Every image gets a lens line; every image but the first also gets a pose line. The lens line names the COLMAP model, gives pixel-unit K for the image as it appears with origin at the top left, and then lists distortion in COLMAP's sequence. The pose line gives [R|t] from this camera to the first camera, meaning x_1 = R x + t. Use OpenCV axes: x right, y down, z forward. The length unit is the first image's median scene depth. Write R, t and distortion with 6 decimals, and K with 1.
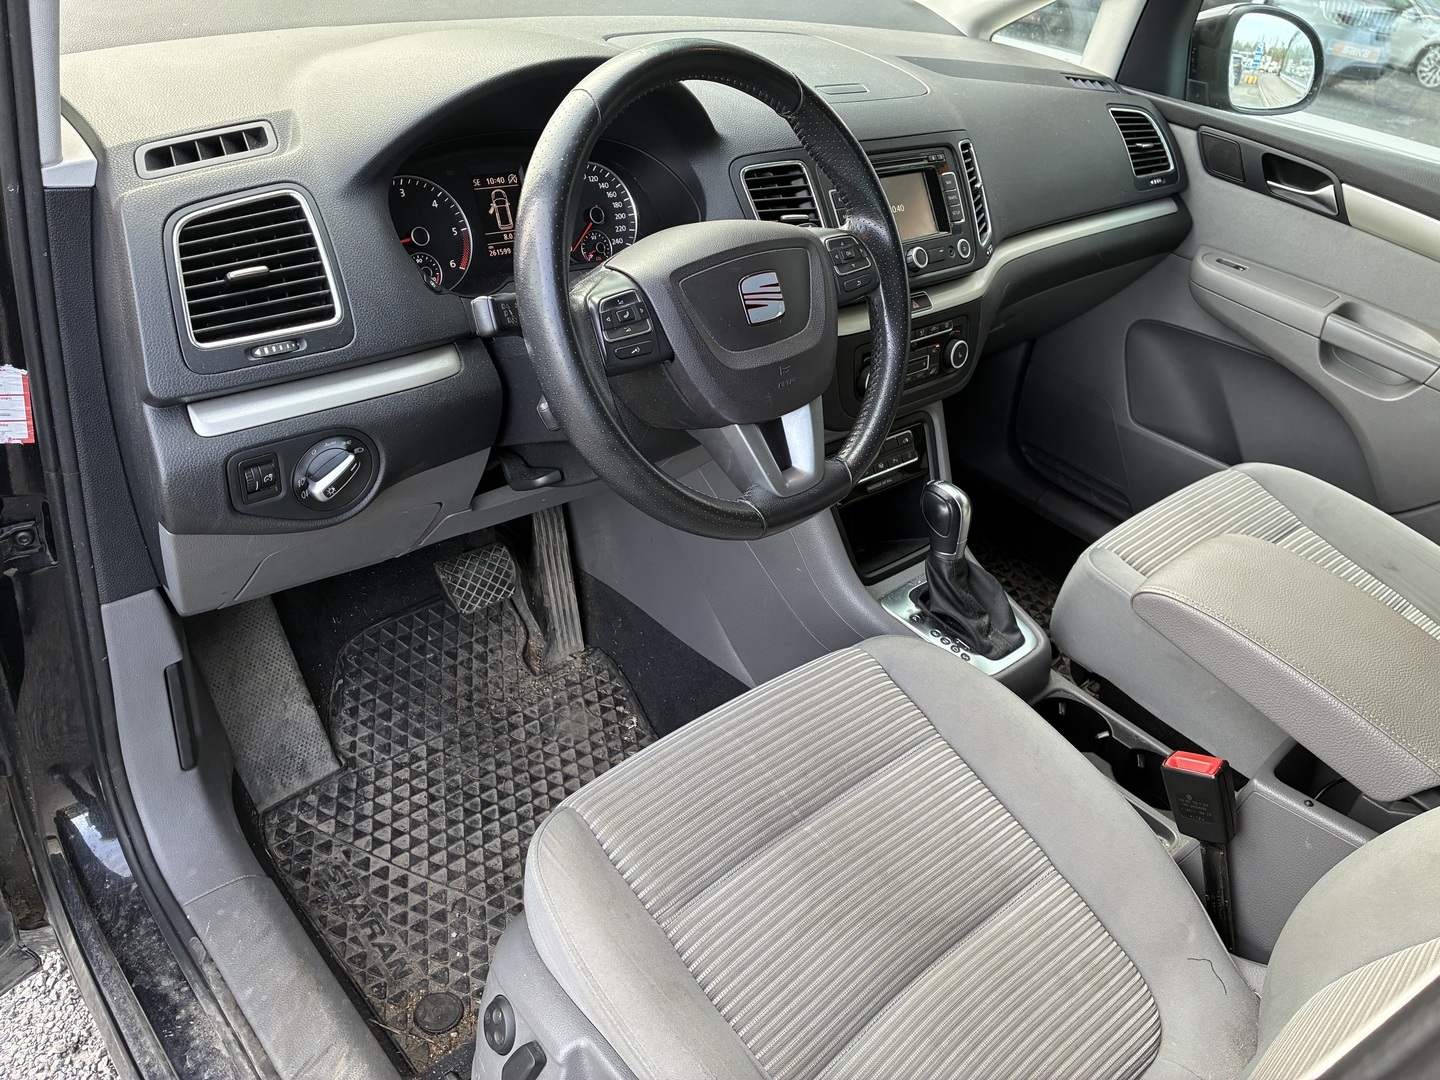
lens RADIAL K [[1089.5, 0, 719.9], [0, 1089.5, 540.3], [0, 0, 1]] dist [-0.012927, -0.015852]
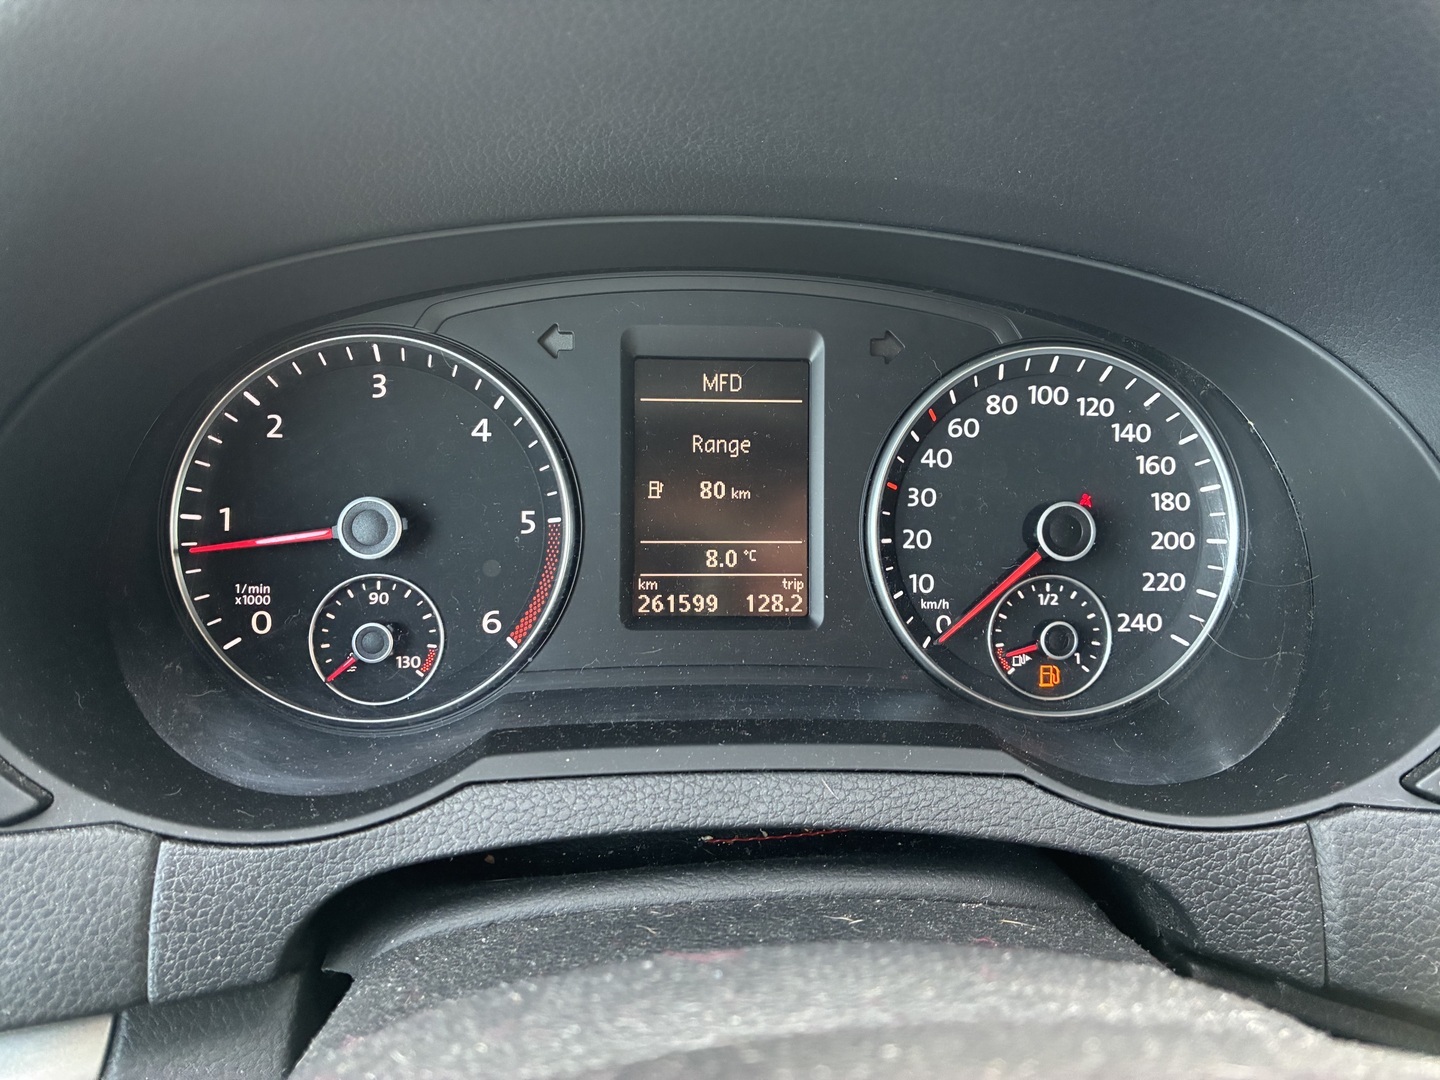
lens RADIAL K [[1089.5, 0, 719.7], [0, 1089.5, 539.2], [0, 0, 1]] dist [-0.012927, -0.015852]
pose [[0.782161, 0.190205, -0.593335, -0.014828], [-0.278392, 0.958611, -0.059689, -0.250829], [0.557424, 0.211866, 0.802740, 0.710854]]
